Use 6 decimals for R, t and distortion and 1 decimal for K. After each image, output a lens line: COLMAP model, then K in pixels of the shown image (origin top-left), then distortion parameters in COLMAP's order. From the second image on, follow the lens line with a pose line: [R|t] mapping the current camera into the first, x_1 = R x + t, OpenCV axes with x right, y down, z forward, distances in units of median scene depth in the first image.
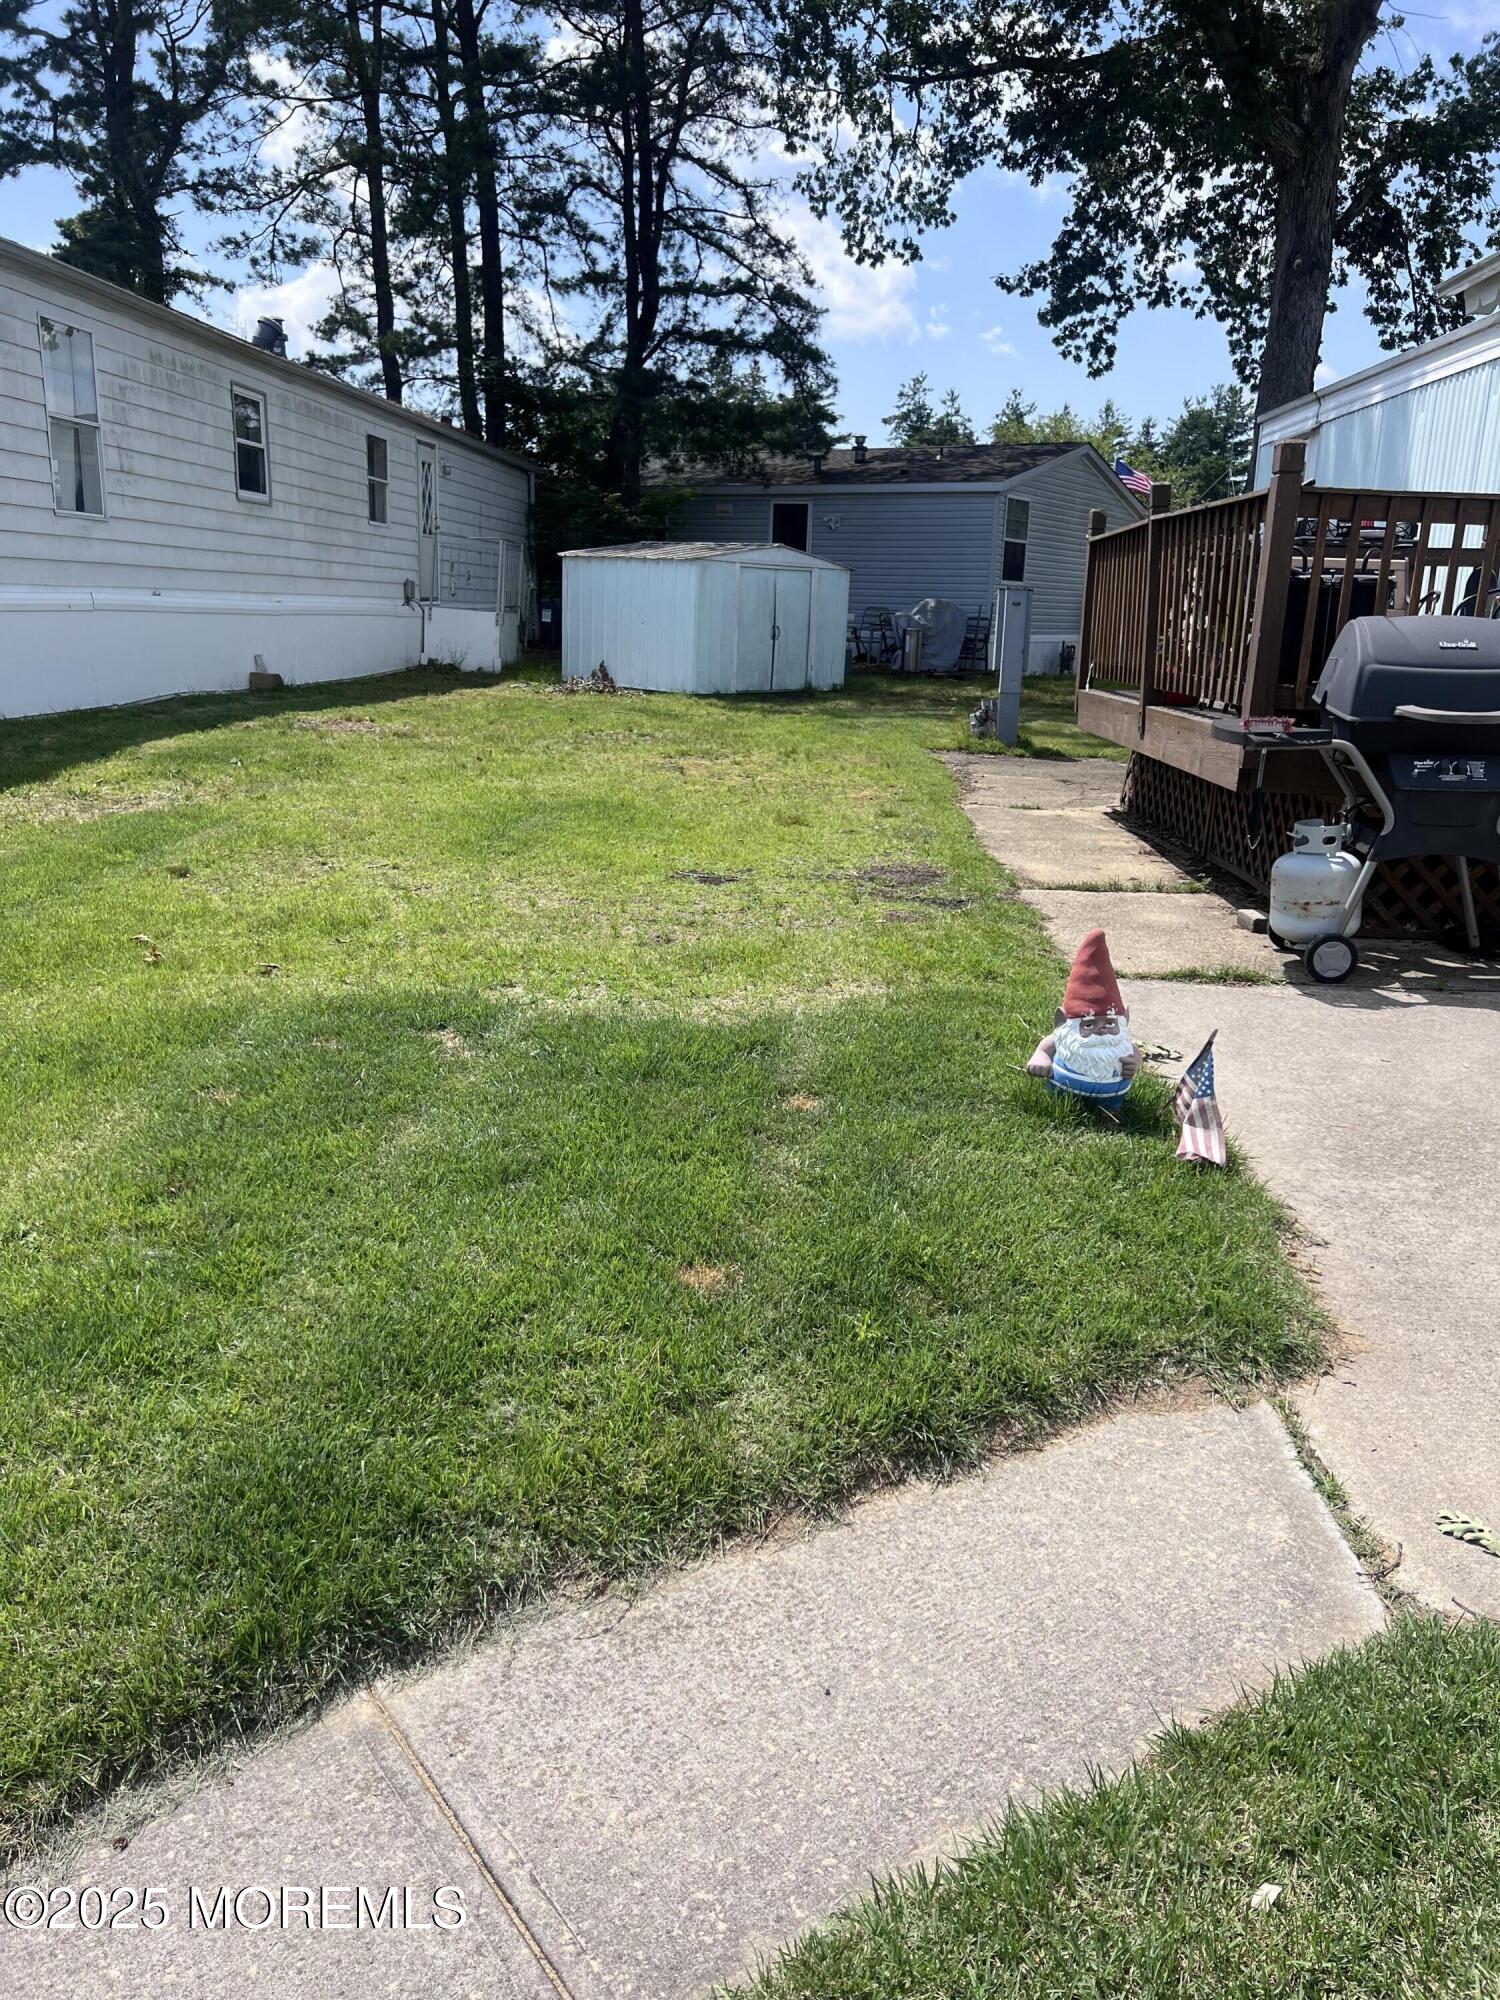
lens RADIAL K [[1512.1, 0, 752.1], [0, 1512.1, 1003.0], [0, 0, 1]] dist [0.057905, -0.074574]
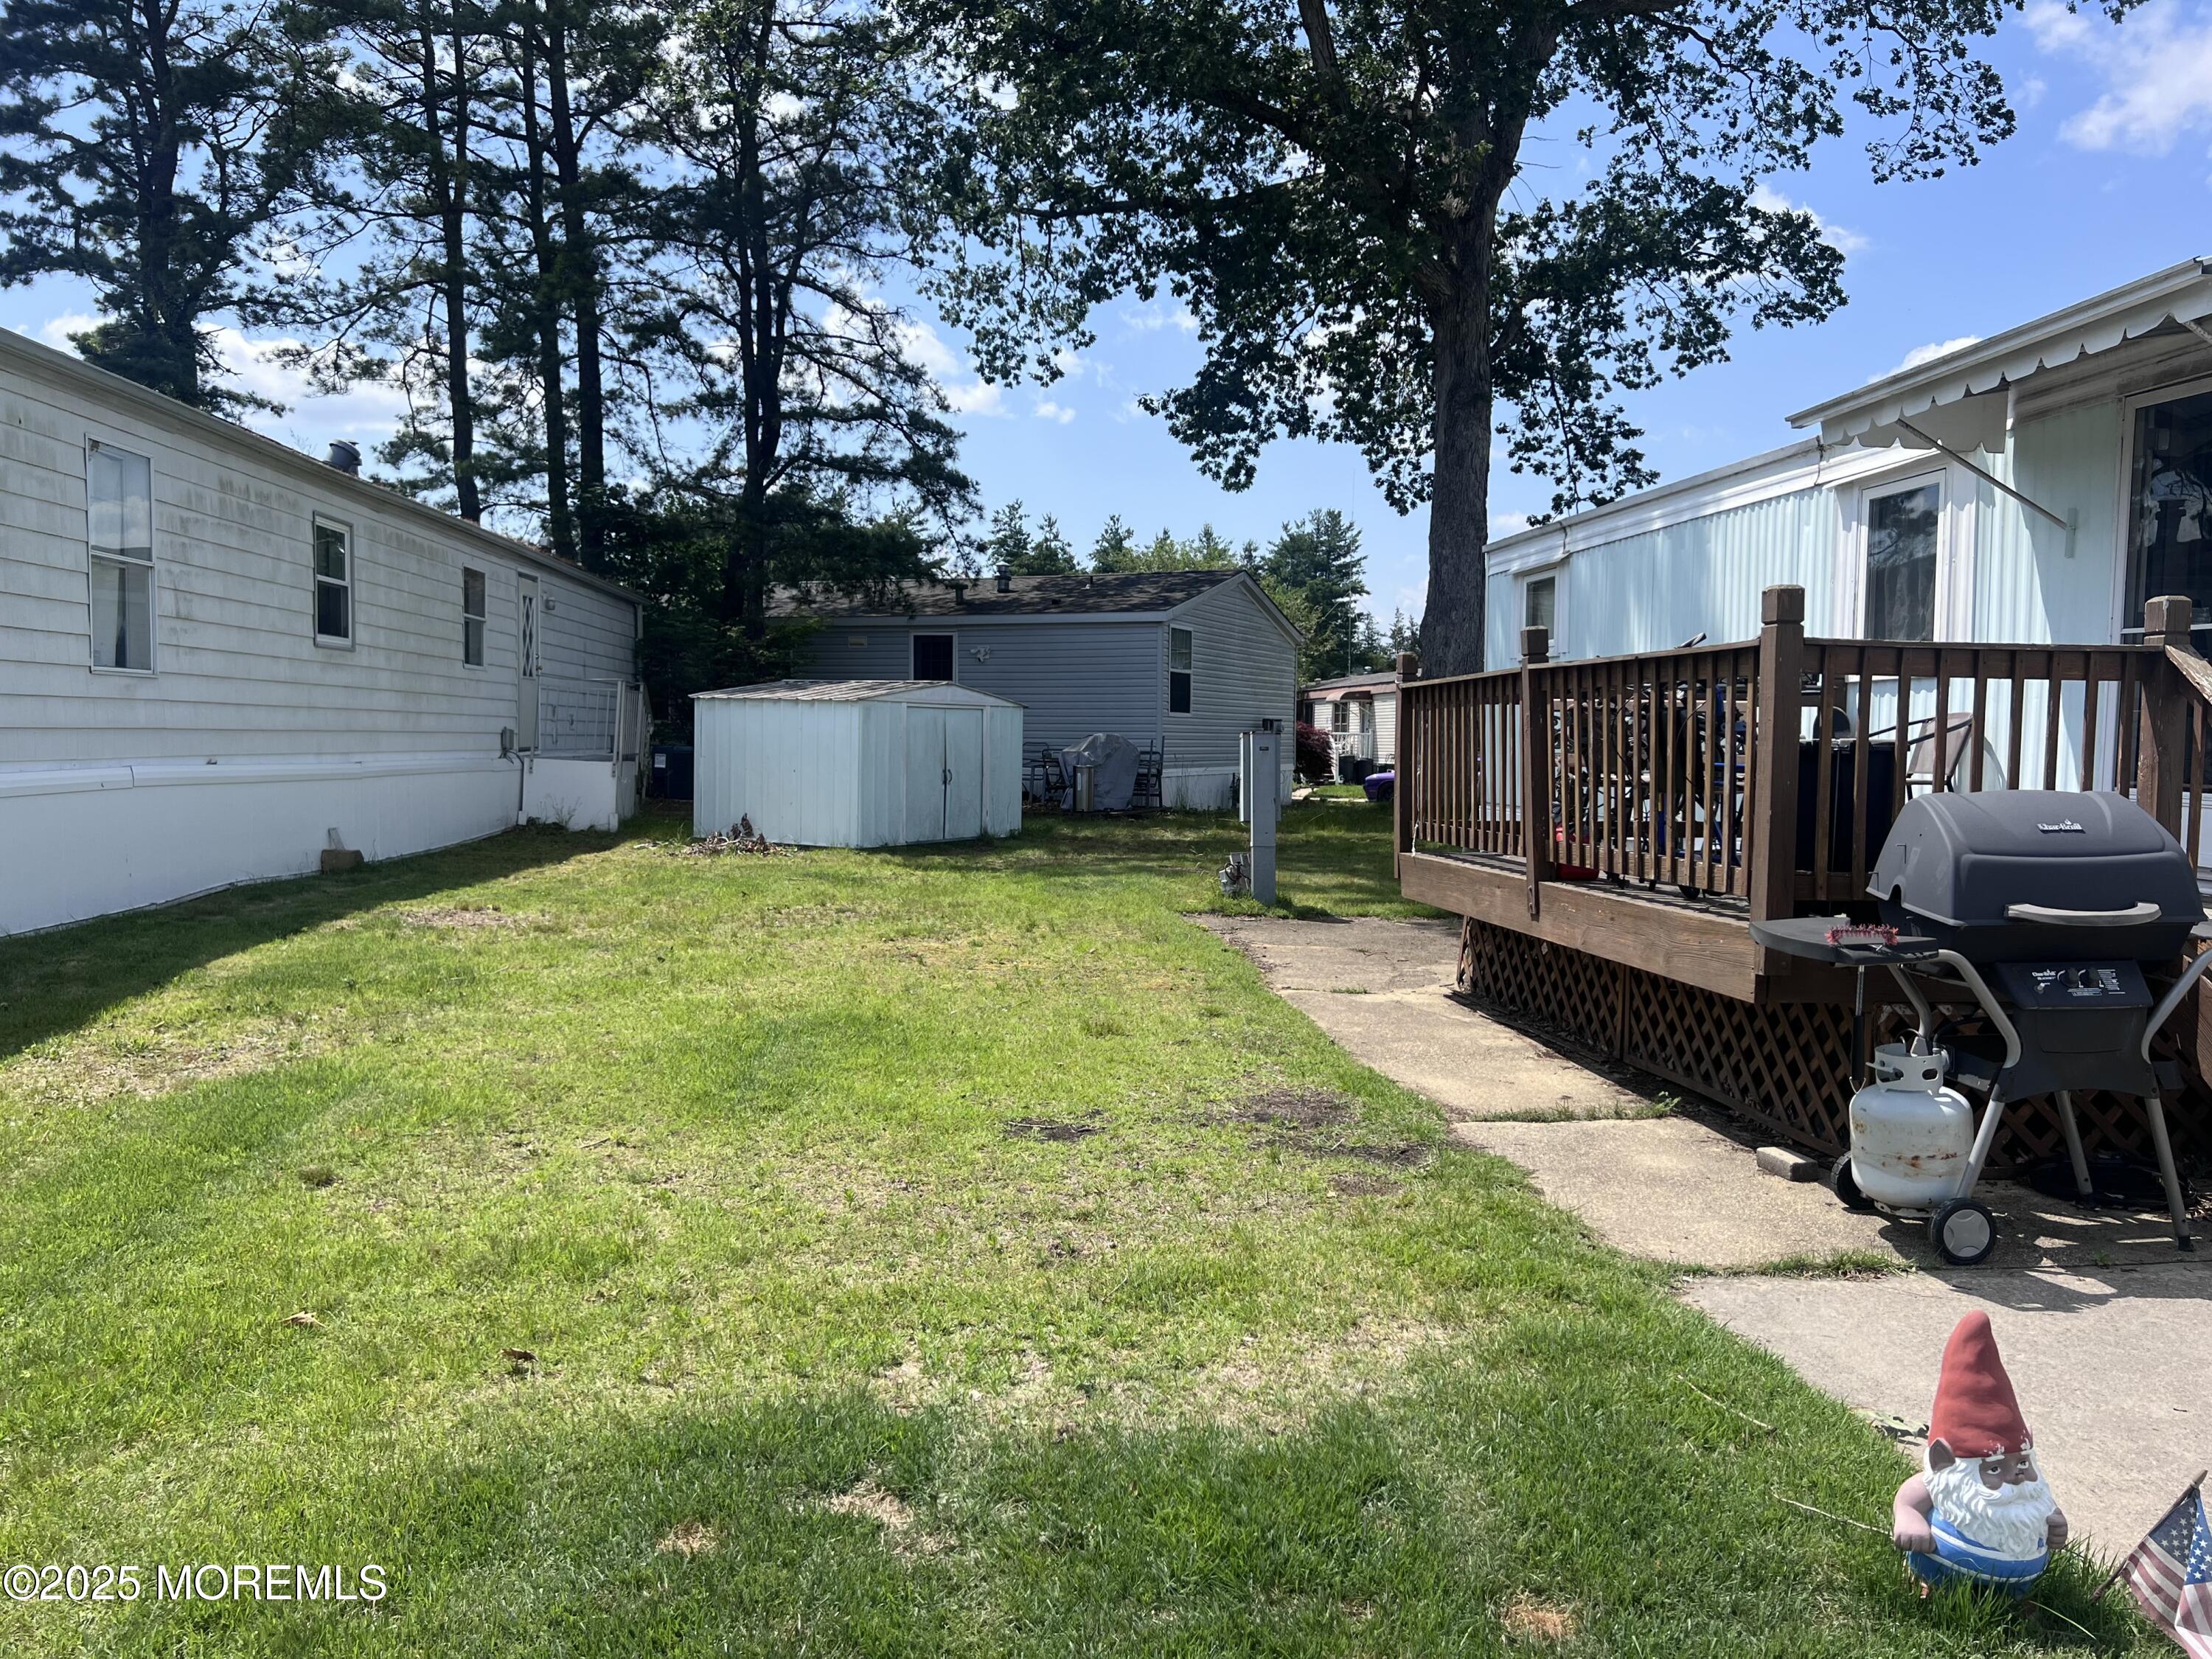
lens RADIAL K [[1672.4, 0, 1105.0], [0, 1672.4, 816.5], [0, 0, 1]] dist [0.057905, -0.074574]
pose [[0.987162, -0.030578, 0.156769, -0.037803], [0.061662, 0.978372, -0.197447, -0.020425], [-0.147341, 0.204579, 0.967697, 0.045072]]
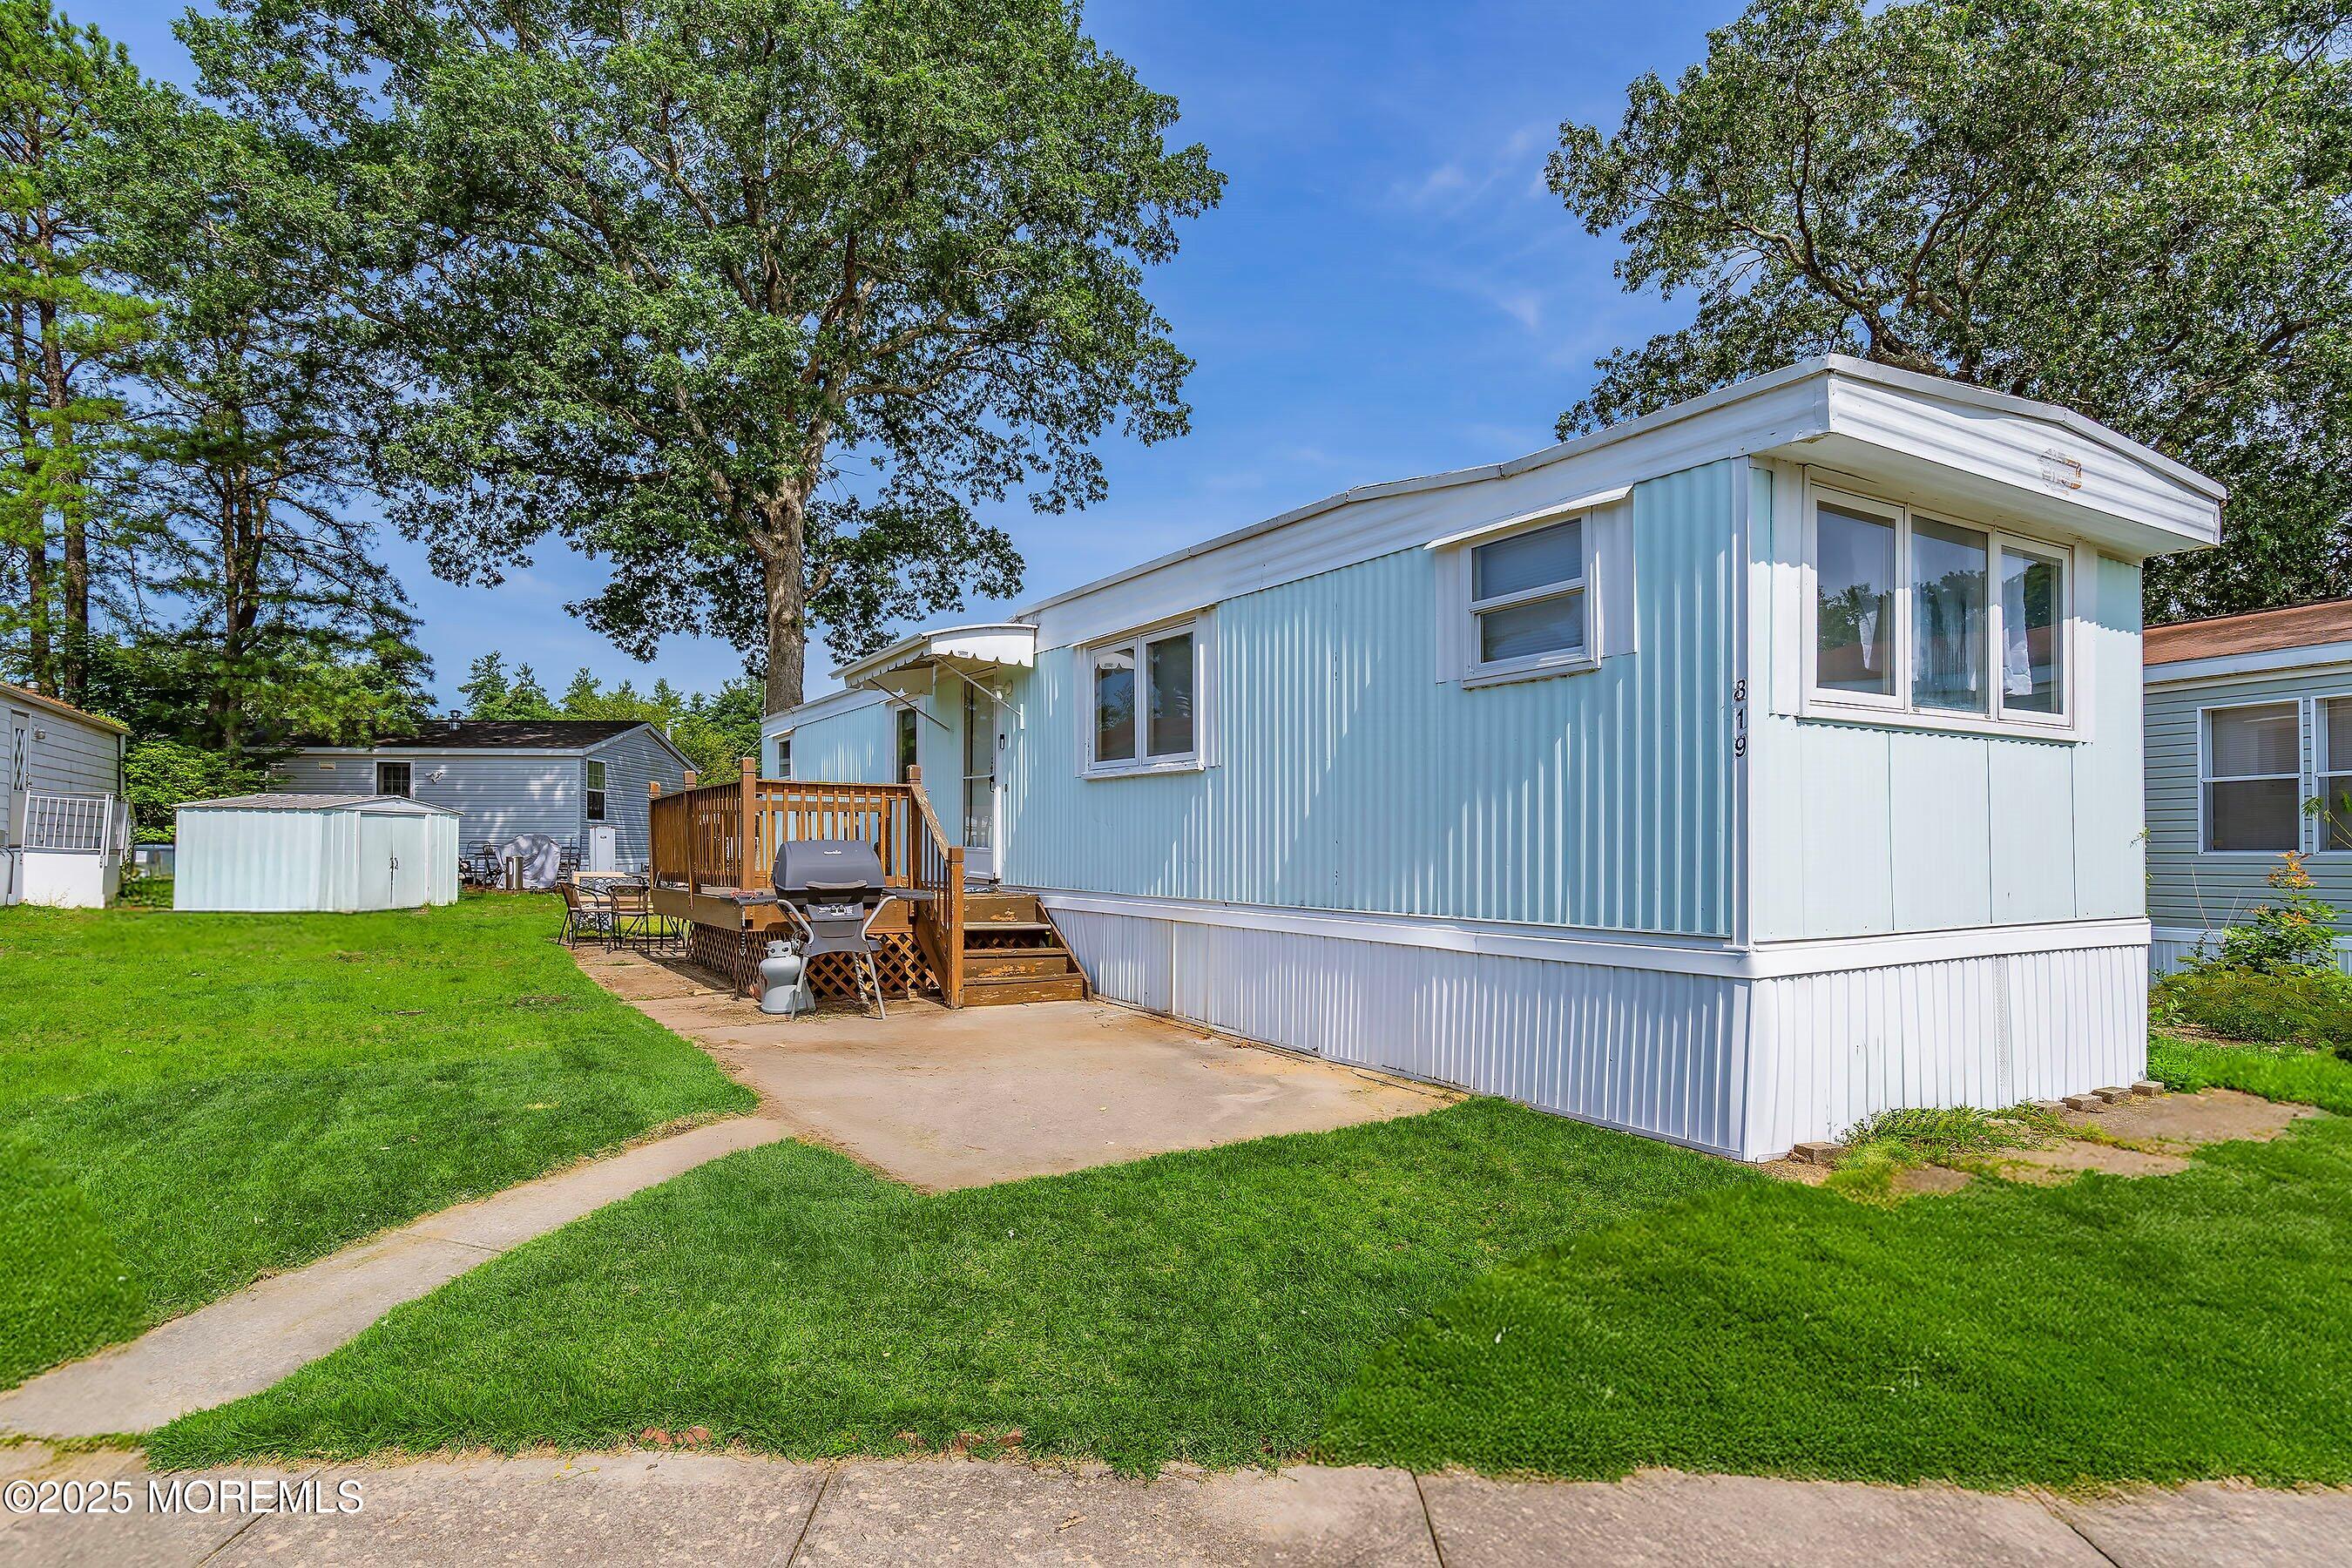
lens RADIAL K [[1260.6, 0, 1173.7], [0, 1260.6, 838.1], [0, 0, 1]] dist [-0.001276, 0.000059]
pose [[0.826624, -0.027689, 0.562073, -0.031261], [0.166598, 0.966059, -0.197420, 0.040469], [-0.537530, 0.256833, 0.803180, -0.156909]]
